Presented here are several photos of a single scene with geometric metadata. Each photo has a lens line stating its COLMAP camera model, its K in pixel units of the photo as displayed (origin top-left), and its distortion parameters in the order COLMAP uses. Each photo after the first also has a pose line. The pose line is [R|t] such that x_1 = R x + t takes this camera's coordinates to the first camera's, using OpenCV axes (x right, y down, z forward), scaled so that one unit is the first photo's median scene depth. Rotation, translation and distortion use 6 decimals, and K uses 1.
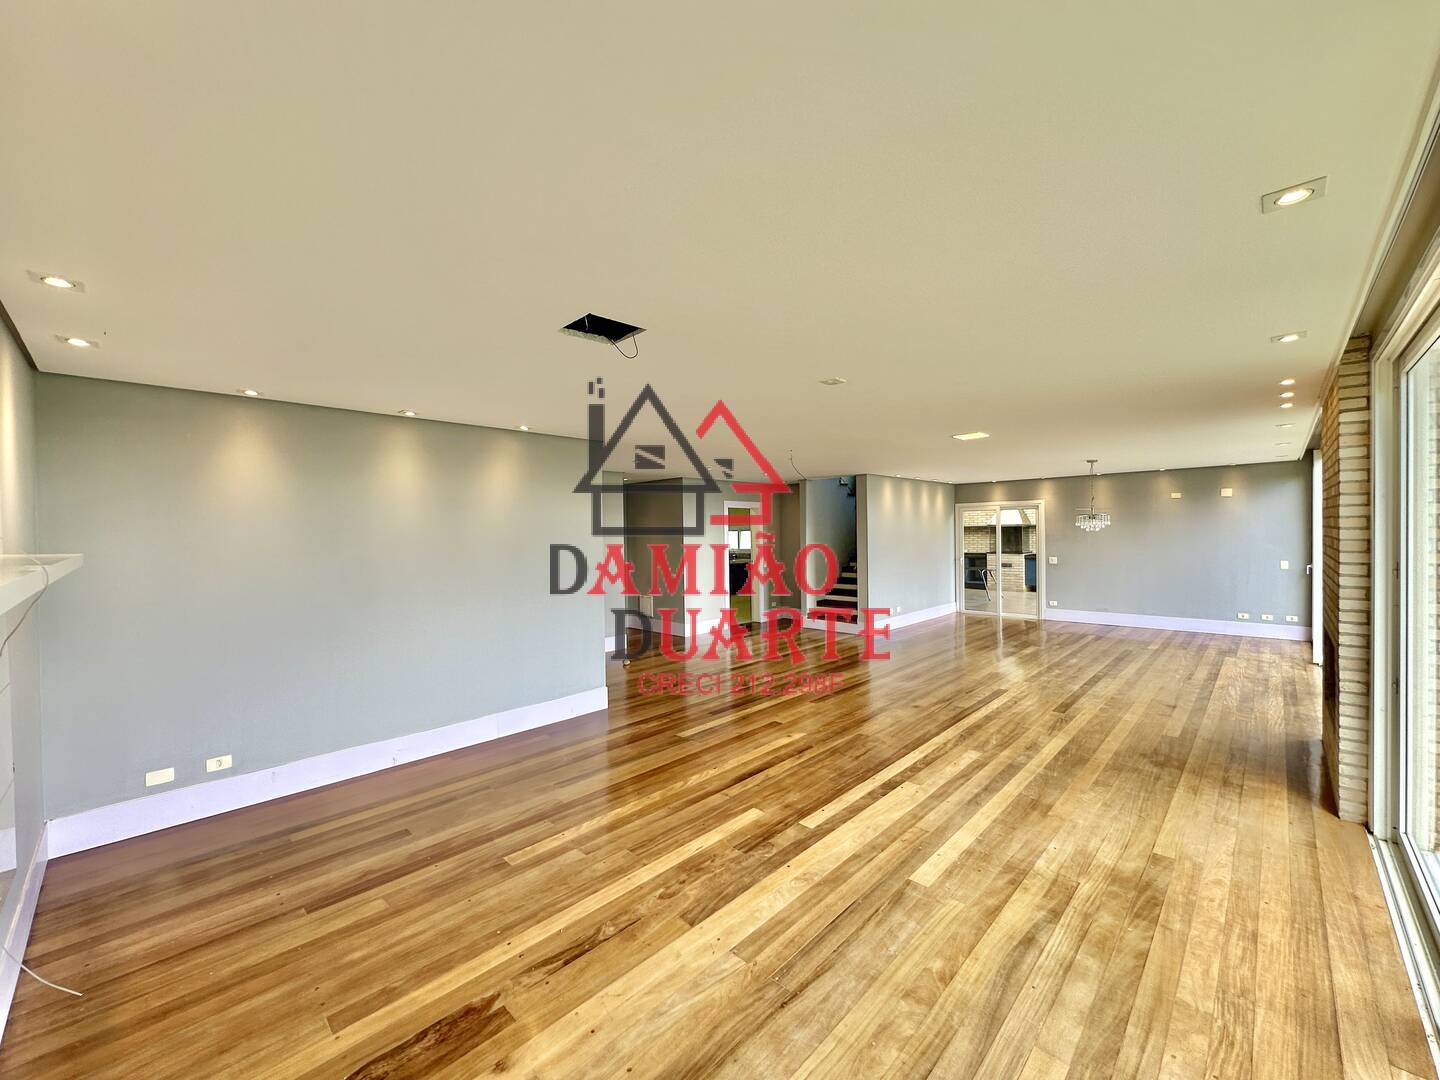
lens RADIAL K [[576.7, 0, 724.4], [0, 576.7, 537.4], [0, 0, 1]] dist [-0.000881, 0.000057]
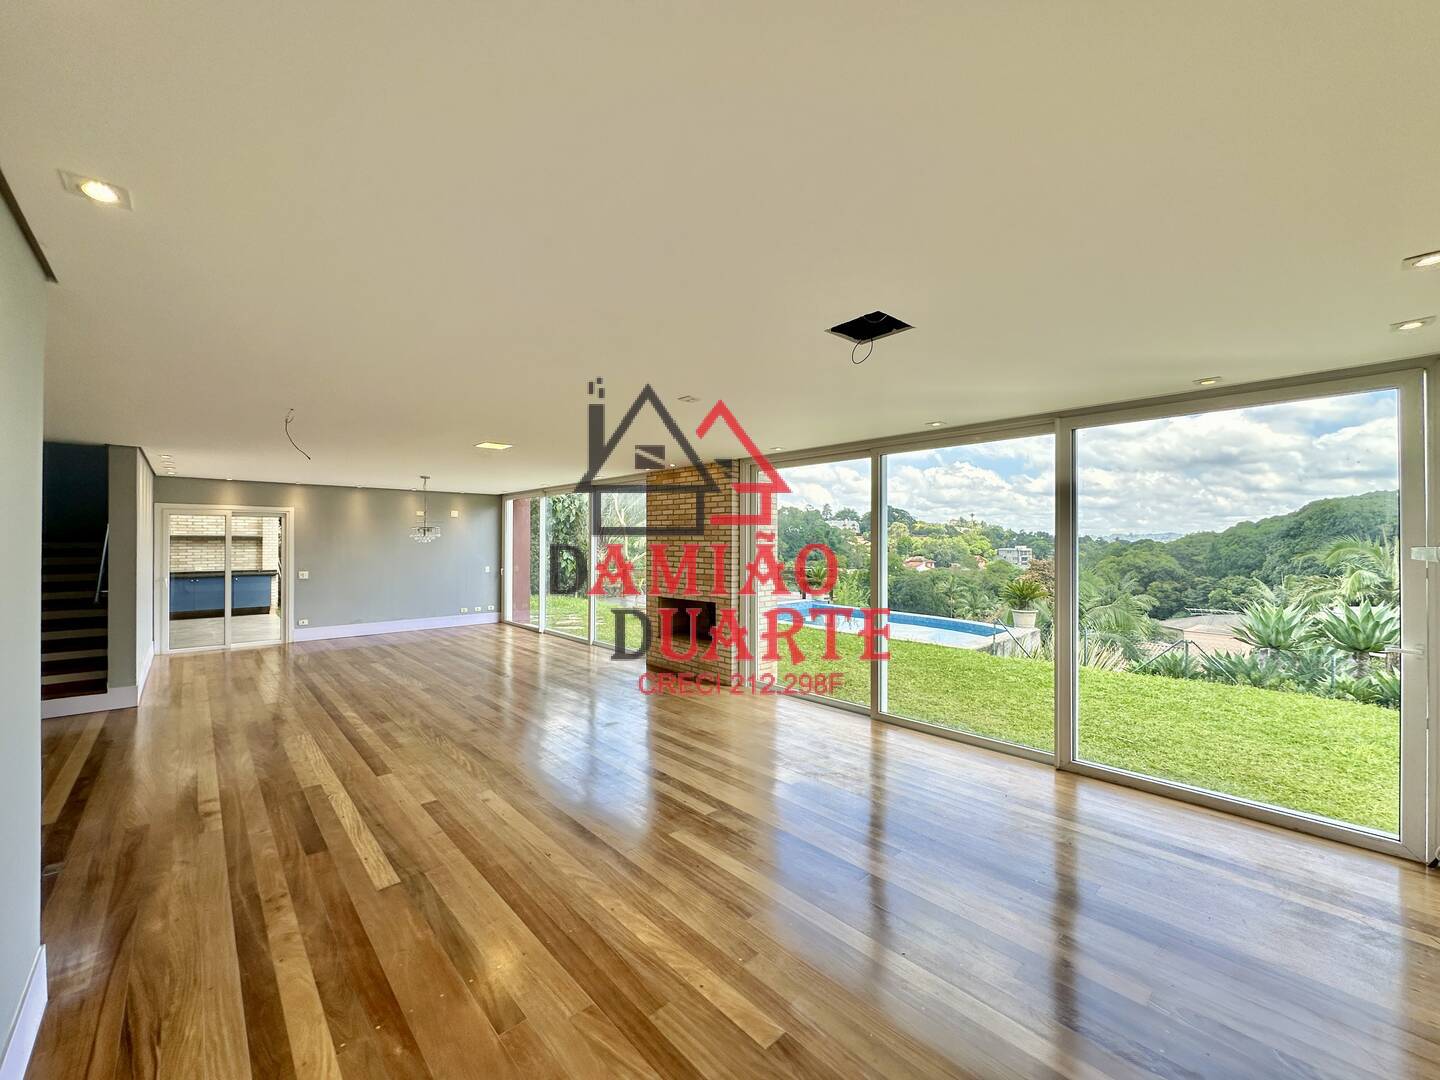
lens RADIAL K [[576.7, 0, 711.9], [0, 576.7, 543.1], [0, 0, 1]] dist [-0.000881, 0.000057]
pose [[0.073062, 0.011530, 0.997261, -0.313108], [0.005300, 0.999915, -0.011949, 0.004148], [-0.997313, 0.006159, 0.072995, 0.316696]]
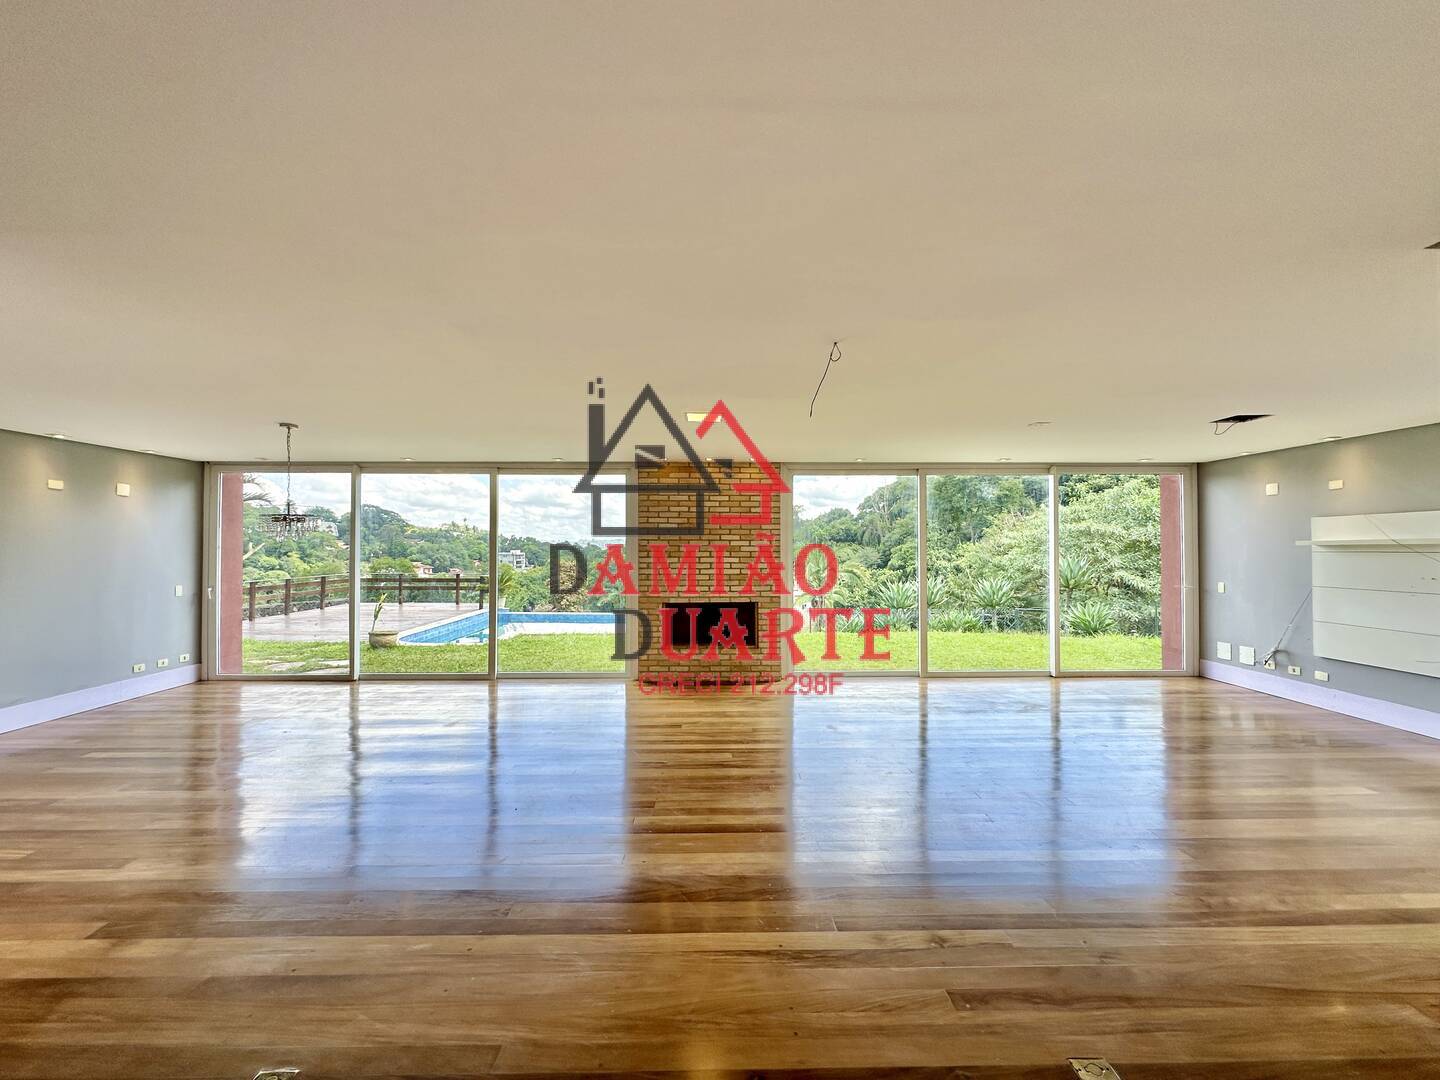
lens RADIAL K [[576.7, 0, 721.3], [0, 576.7, 536.7], [0, 0, 1]] dist [-0.000881, 0.000057]
pose [[-0.704449, 0.026392, 0.709264, -0.088895], [0.015712, 0.999643, -0.021592, 0.002950], [-0.709580, -0.004066, -0.704613, 0.893231]]
